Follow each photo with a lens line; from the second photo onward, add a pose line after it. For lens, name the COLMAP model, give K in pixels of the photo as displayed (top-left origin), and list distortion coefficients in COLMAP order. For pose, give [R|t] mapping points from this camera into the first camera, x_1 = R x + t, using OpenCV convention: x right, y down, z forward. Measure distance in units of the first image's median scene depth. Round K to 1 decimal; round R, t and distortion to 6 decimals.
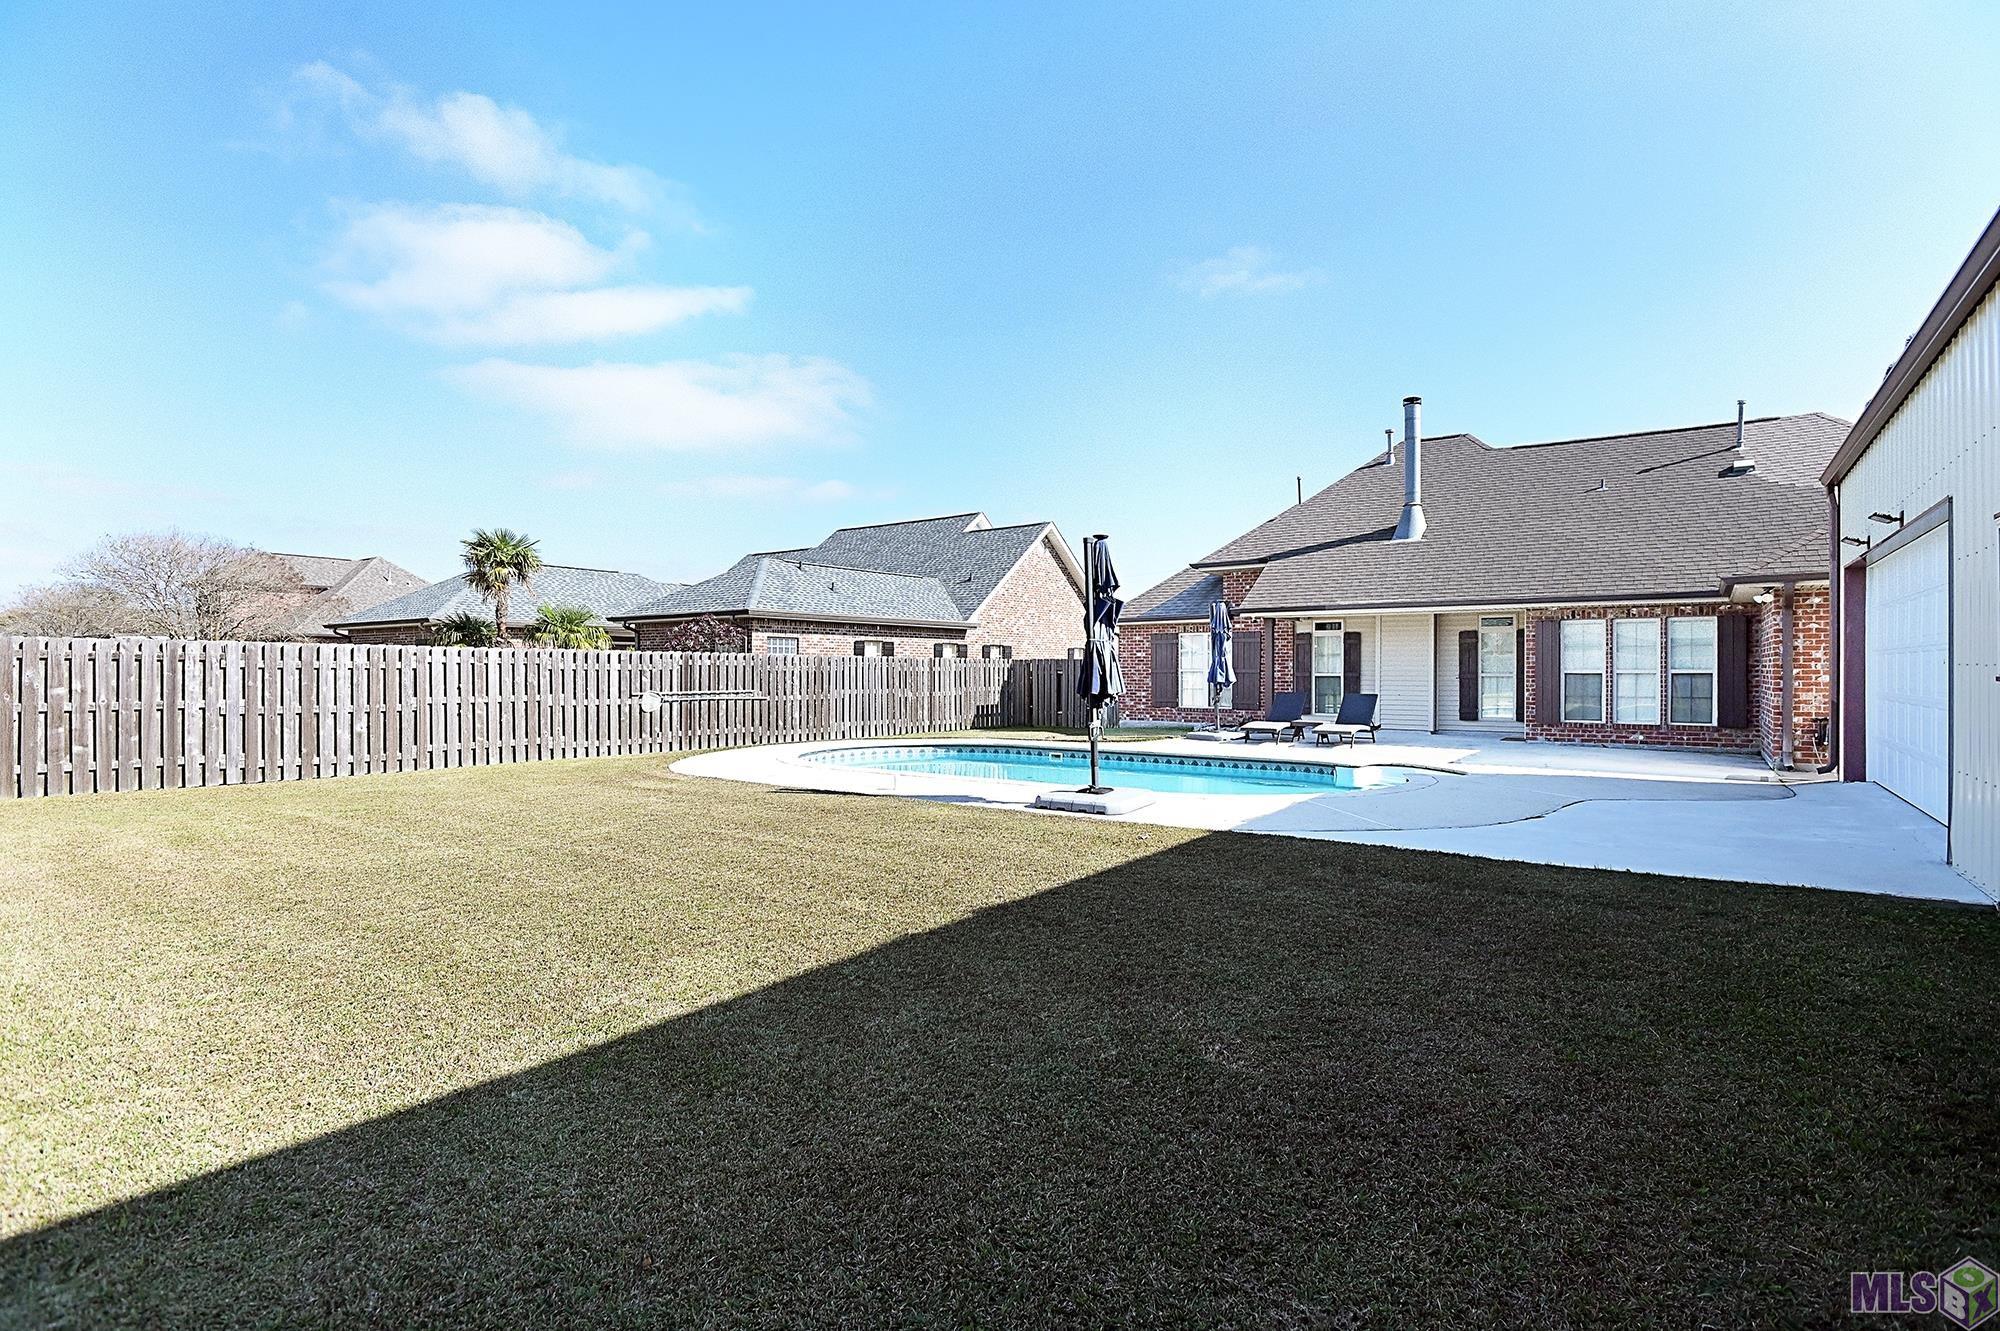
lens RADIAL K [[953.8, 0, 1013.1], [0, 953.8, 663.9], [0, 0, 1]] dist [-0.015324, 0.002492]
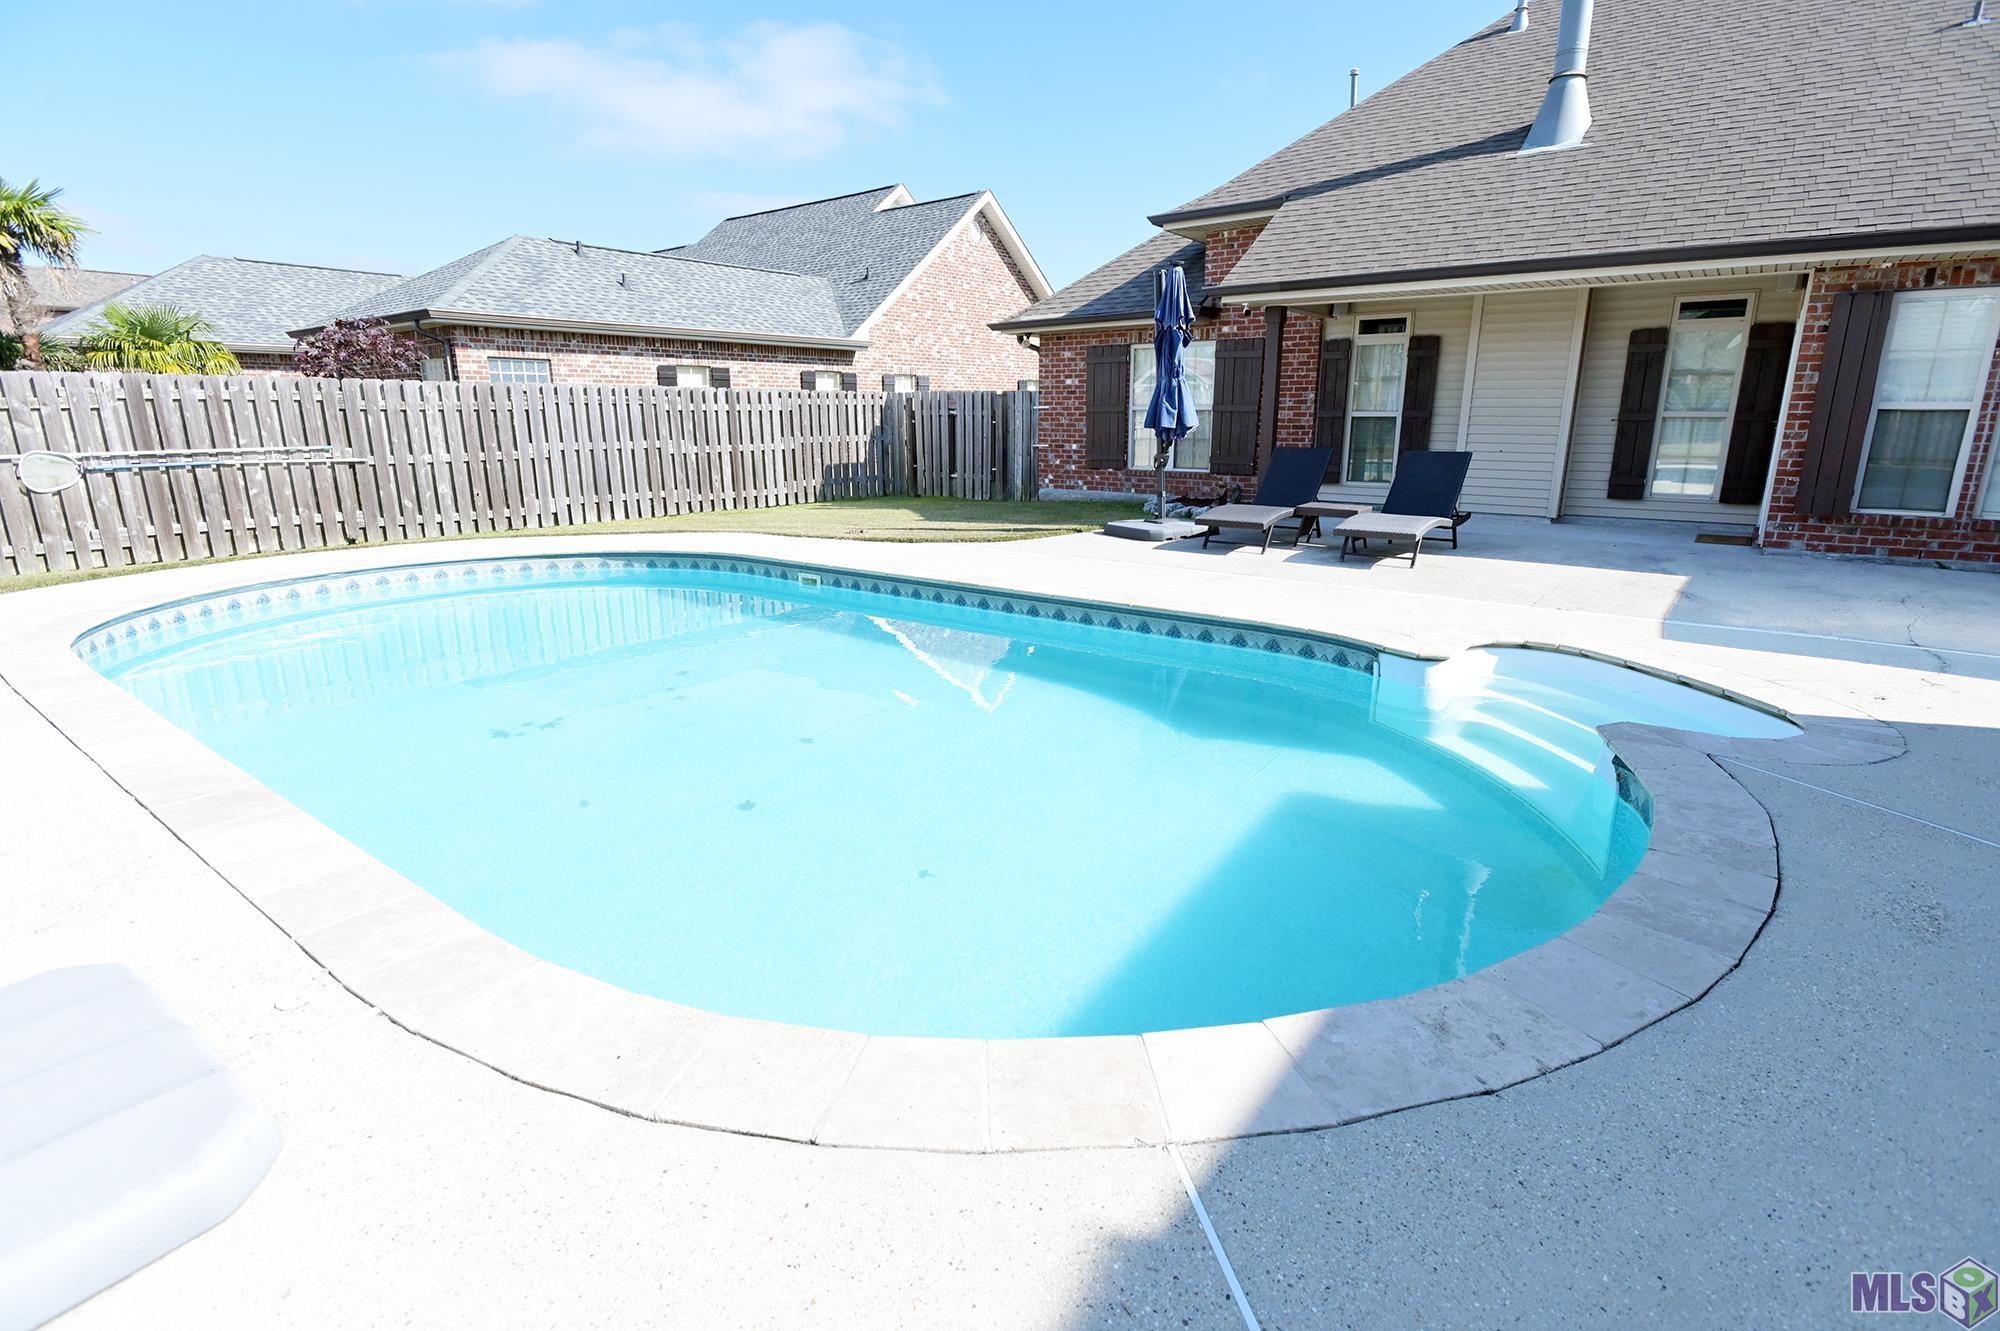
lens RADIAL K [[953.8, 0, 1012.3], [0, 953.8, 668.5], [0, 0, 1]] dist [-0.015324, 0.002492]
pose [[0.999582, 0.004674, -0.028538, 0.128670], [0.003015, 0.964633, 0.263579, 0.007468], [0.028761, -0.263554, 0.964216, 0.397776]]
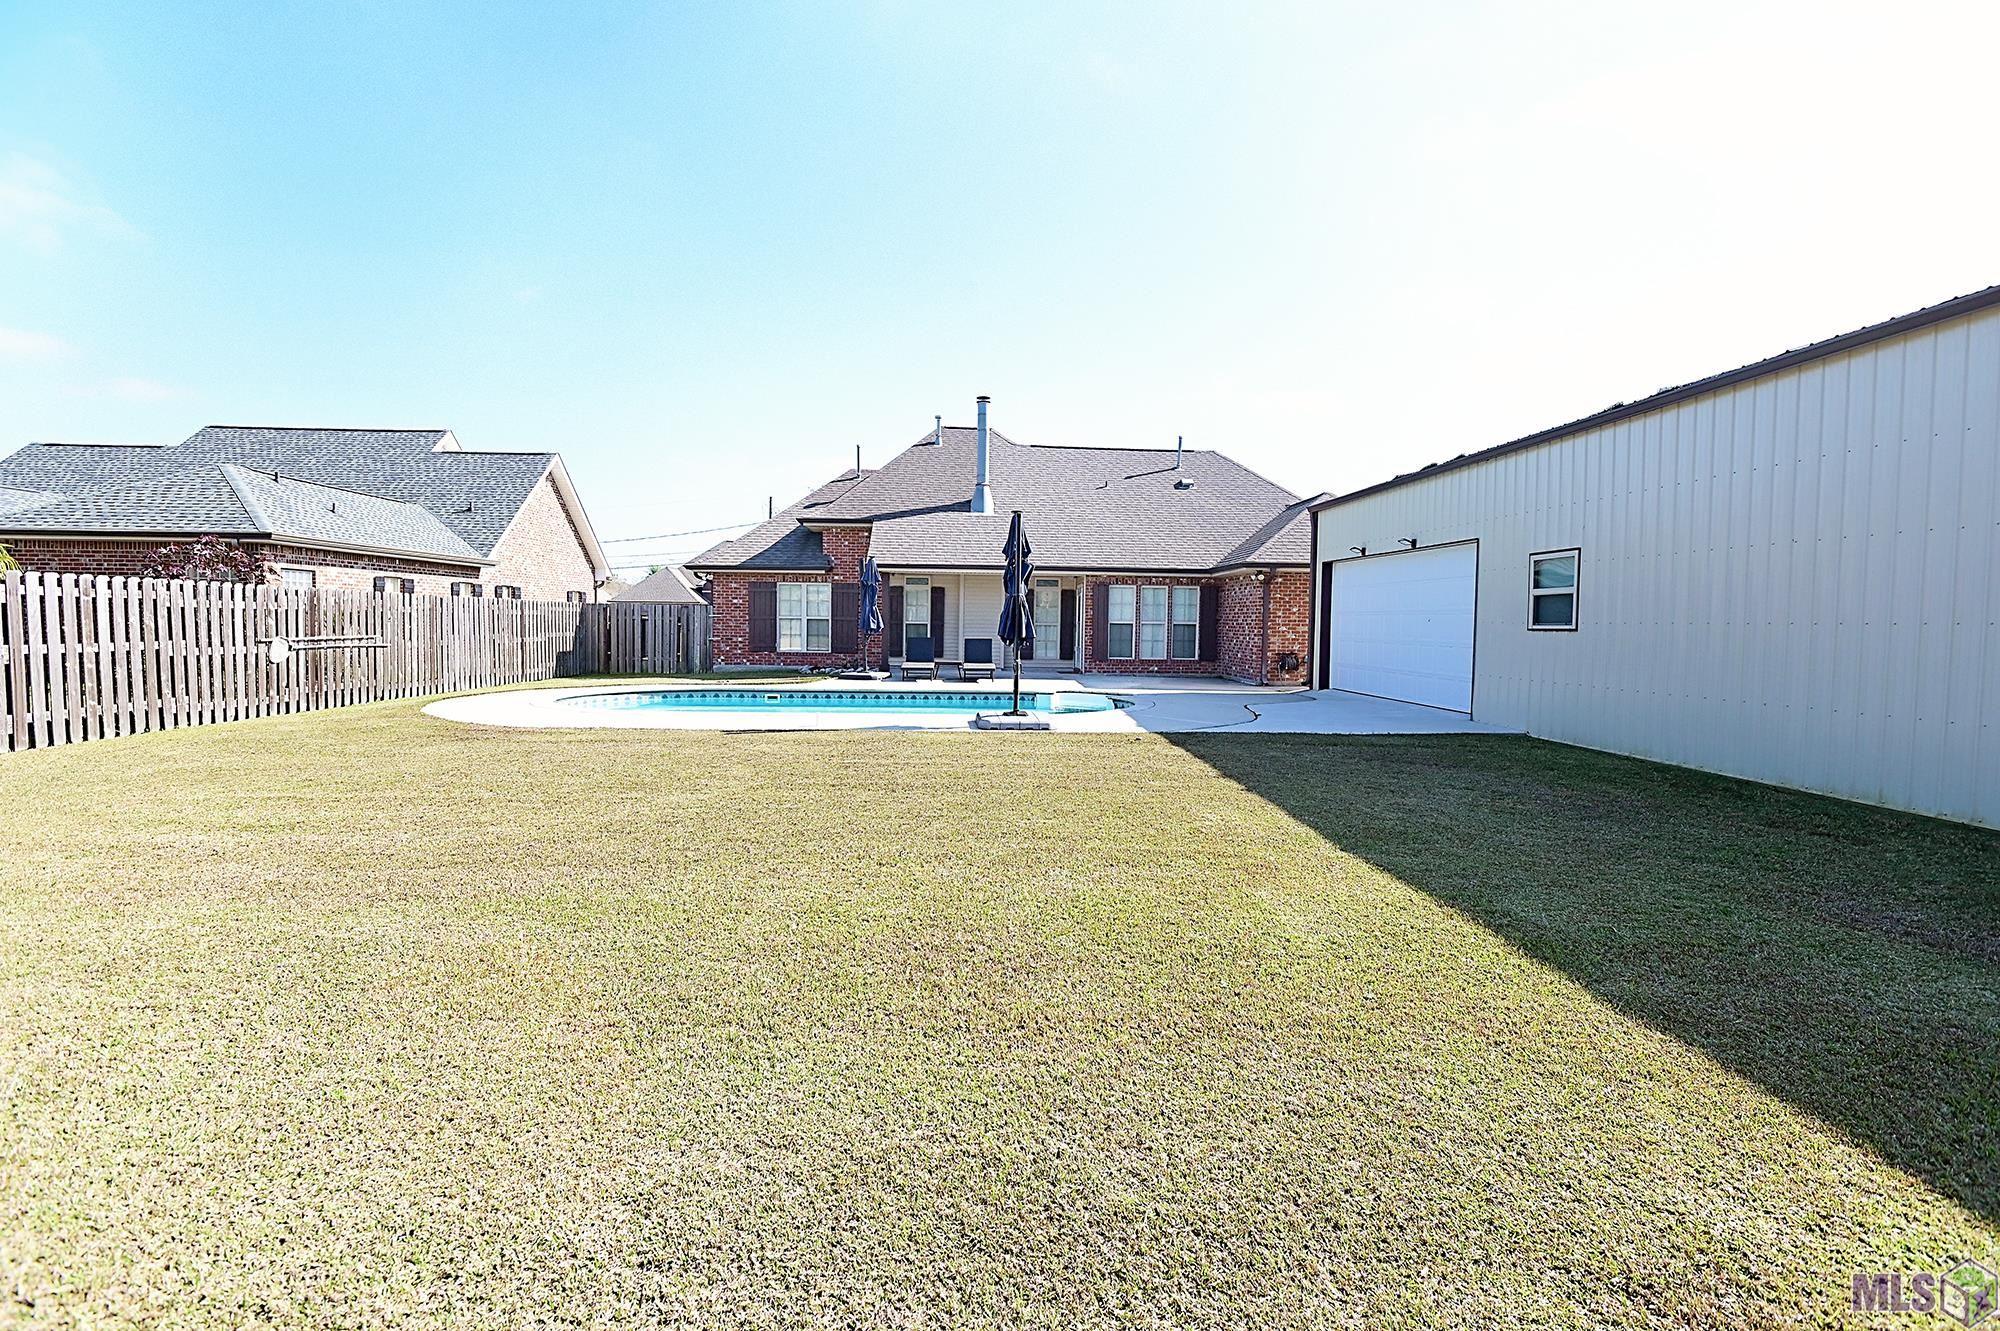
lens RADIAL K [[953.8, 0, 1004.8], [0, 953.8, 660.1], [0, 0, 1]] dist [-0.015324, 0.002492]
pose [[0.781317, -0.015736, 0.623936, -0.323281], [-0.017362, 0.998747, 0.046929, 0.000559], [-0.623893, -0.047500, 0.780065, 0.009962]]
